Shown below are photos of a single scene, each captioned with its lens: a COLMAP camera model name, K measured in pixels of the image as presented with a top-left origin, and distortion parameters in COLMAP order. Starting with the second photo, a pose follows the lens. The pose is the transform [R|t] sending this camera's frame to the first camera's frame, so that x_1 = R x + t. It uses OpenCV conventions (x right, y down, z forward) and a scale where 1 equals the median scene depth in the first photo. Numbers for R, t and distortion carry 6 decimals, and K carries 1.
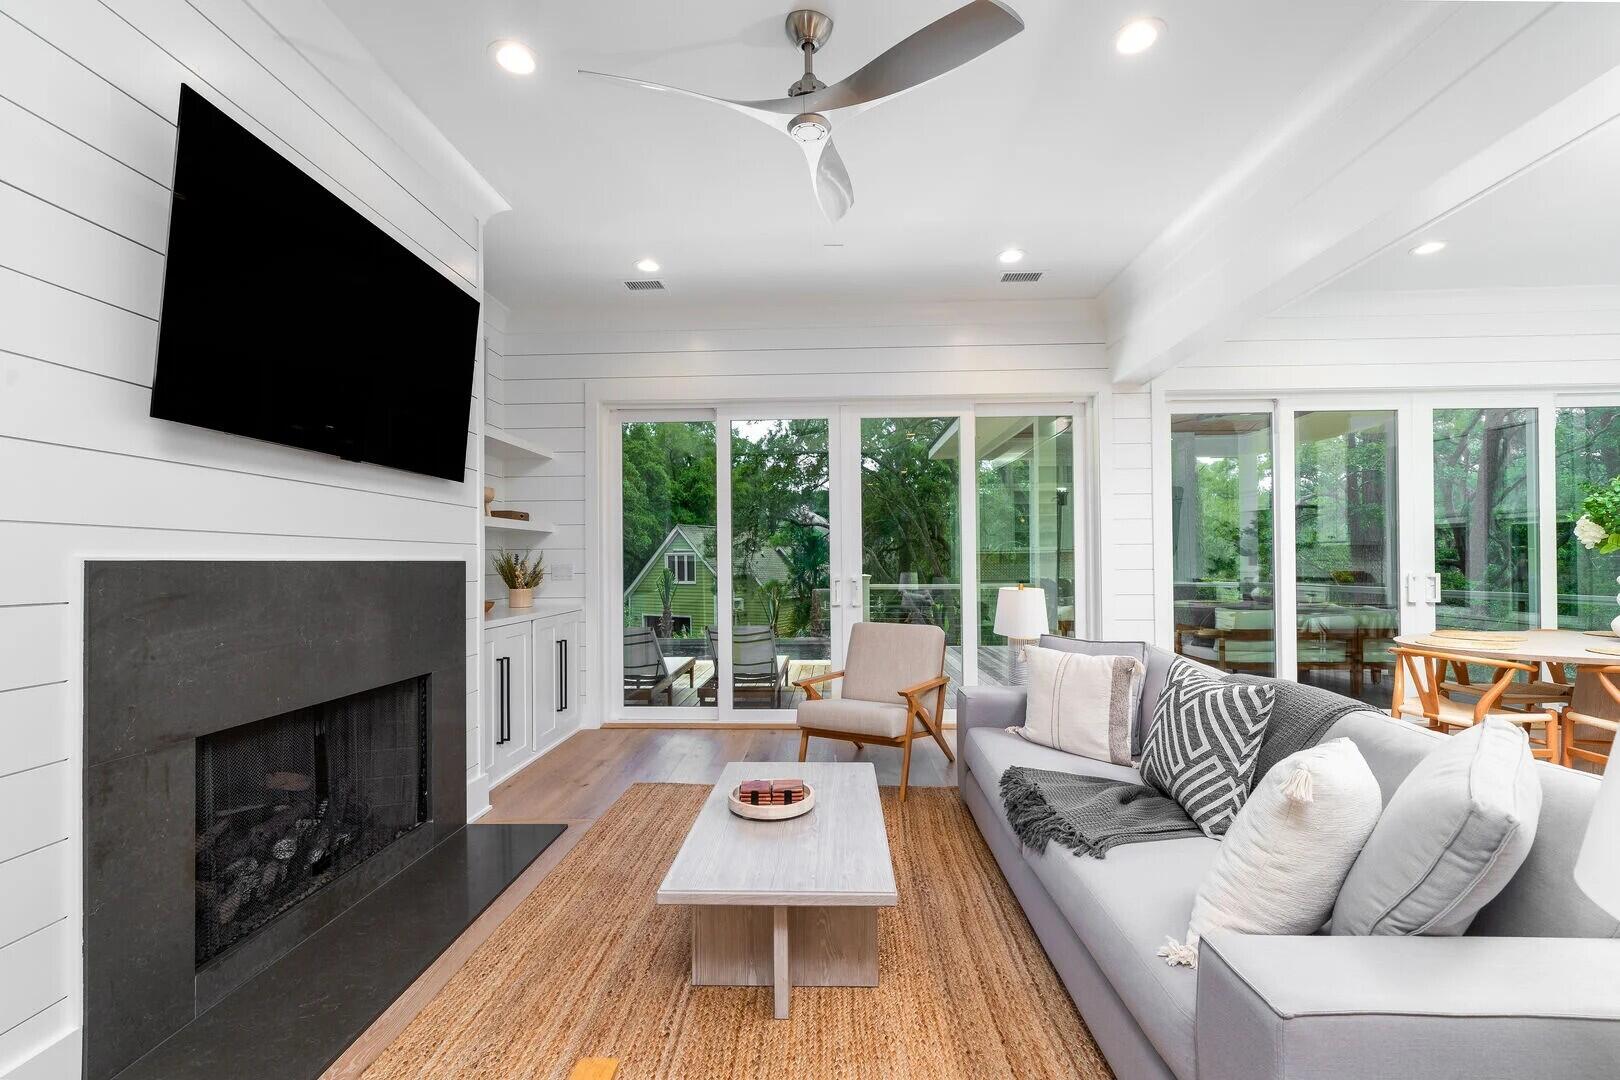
lens RADIAL K [[675.2, 0, 812.5], [0, 675.2, 550.7], [0, 0, 1]] dist [0.000922, 0.000309]
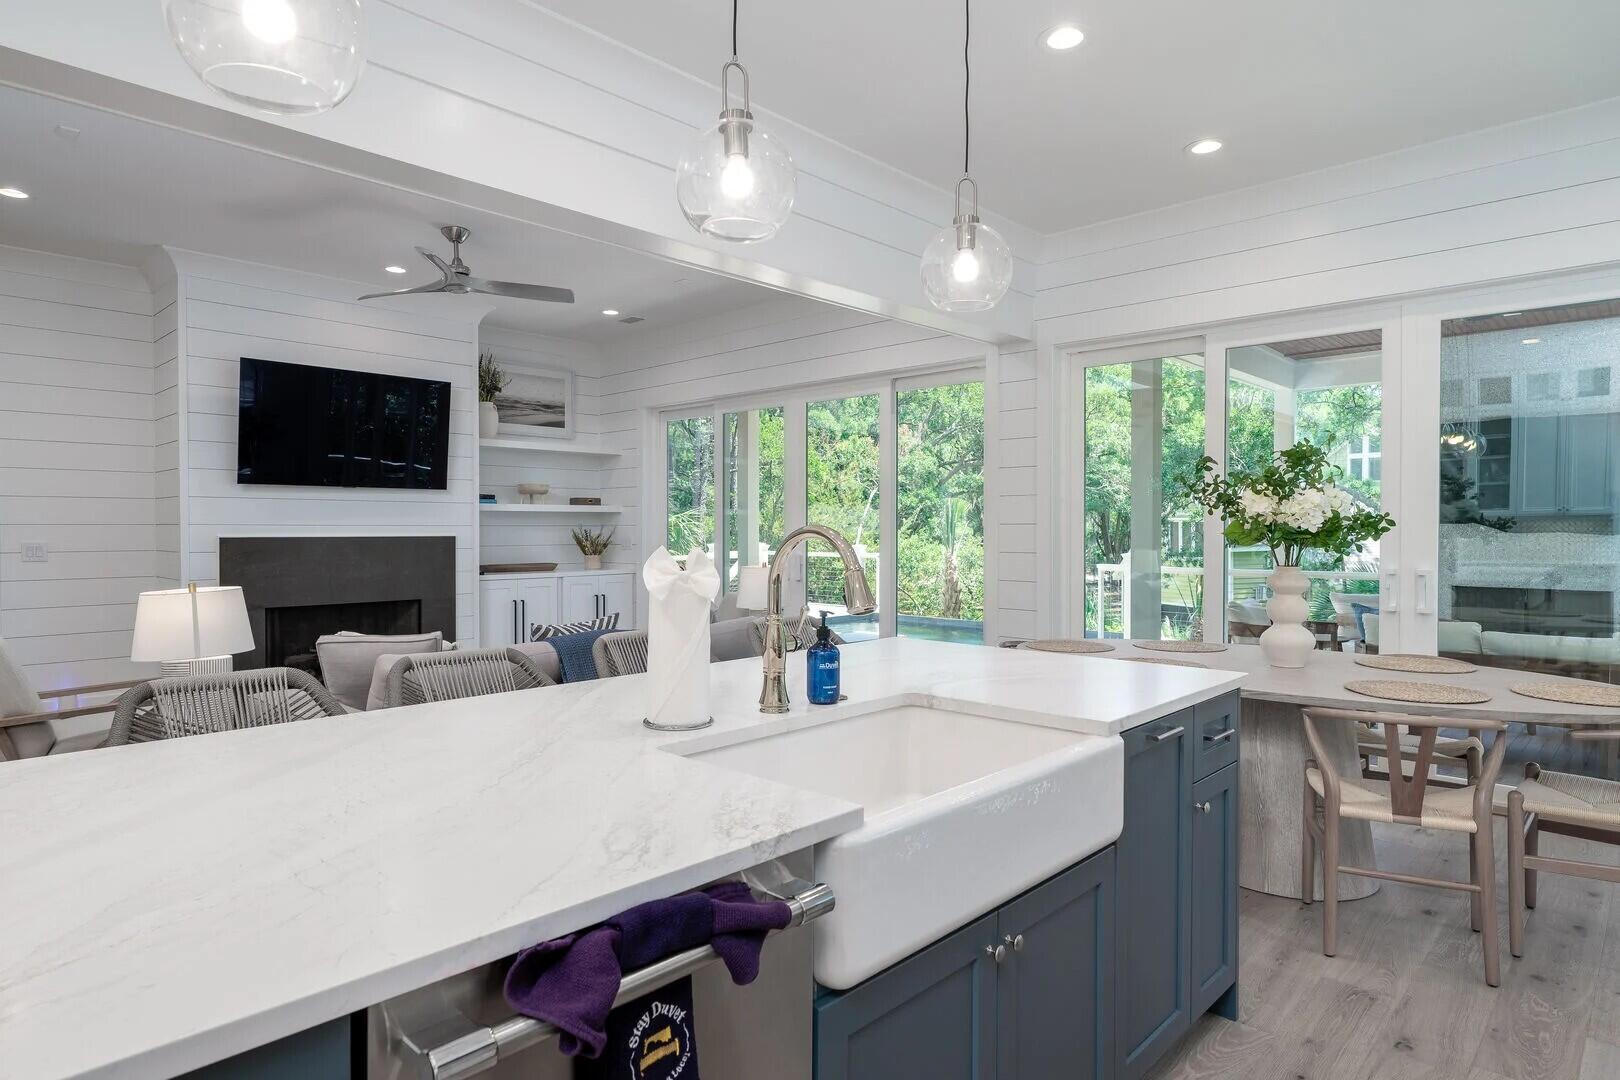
lens RADIAL K [[904.0, 0, 804.3], [0, 904.0, 535.4], [0, 0, 1]] dist [-0.002975, -0.000188]
pose [[0.748663, 0.012387, -0.662835, 1.533210], [0.002761, 0.999759, 0.021802, -0.031409], [0.662945, -0.018152, 0.748448, -0.100646]]
